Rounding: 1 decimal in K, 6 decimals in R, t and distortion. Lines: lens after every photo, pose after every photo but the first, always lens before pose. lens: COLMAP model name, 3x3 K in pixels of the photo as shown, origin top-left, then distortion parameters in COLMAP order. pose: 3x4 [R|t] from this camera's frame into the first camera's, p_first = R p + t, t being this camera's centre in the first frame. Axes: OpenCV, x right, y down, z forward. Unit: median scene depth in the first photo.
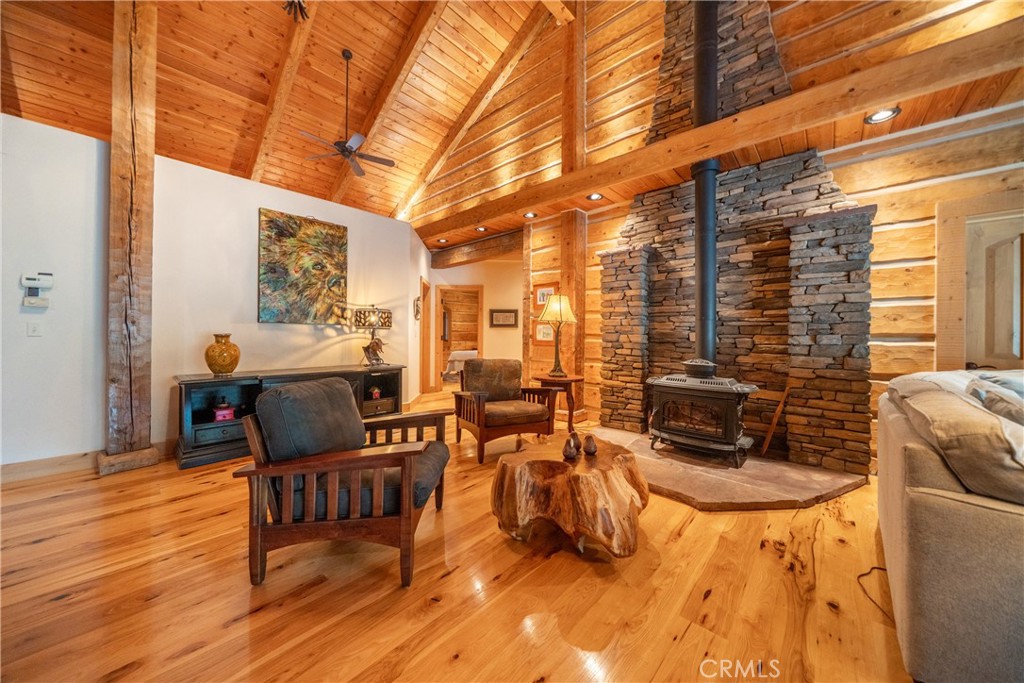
lens RADIAL K [[356.2, 0, 512.8], [0, 356.2, 335.0], [0, 0, 1]] dist [-0.005290, -0.000362]
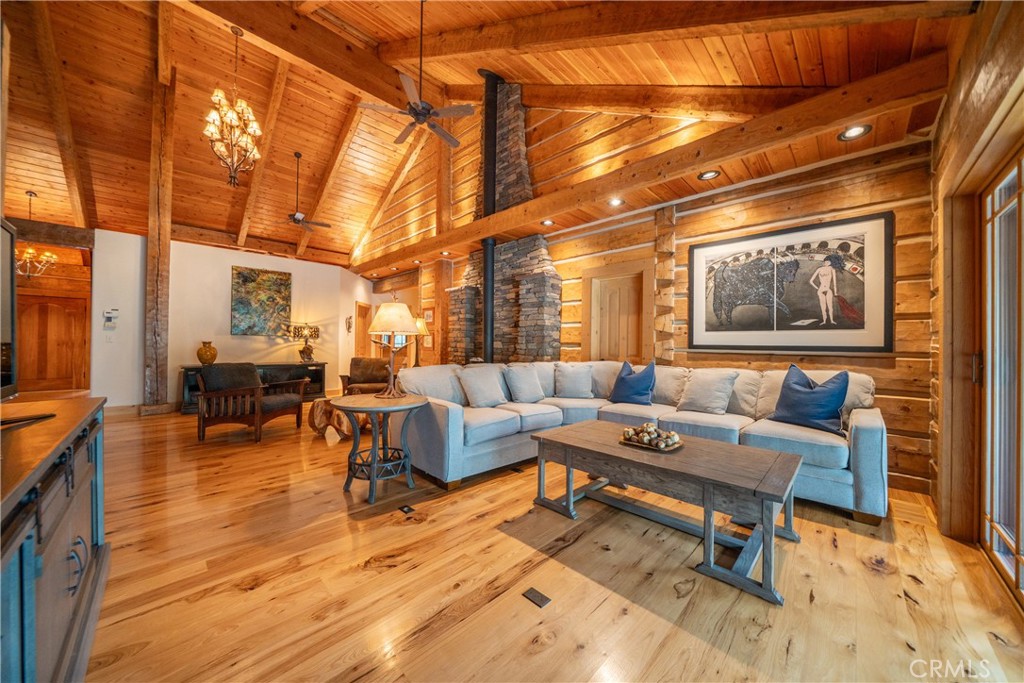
lens RADIAL K [[356.8, 0, 512.0], [0, 356.8, 341.5], [0, 0, 1]] dist [-0.000591, -0.004548]
pose [[0.998792, 0.003513, -0.049004, 0.601755], [-0.003778, 0.999979, -0.005317, 0.000347], [0.048984, 0.005496, 0.998784, -0.530984]]
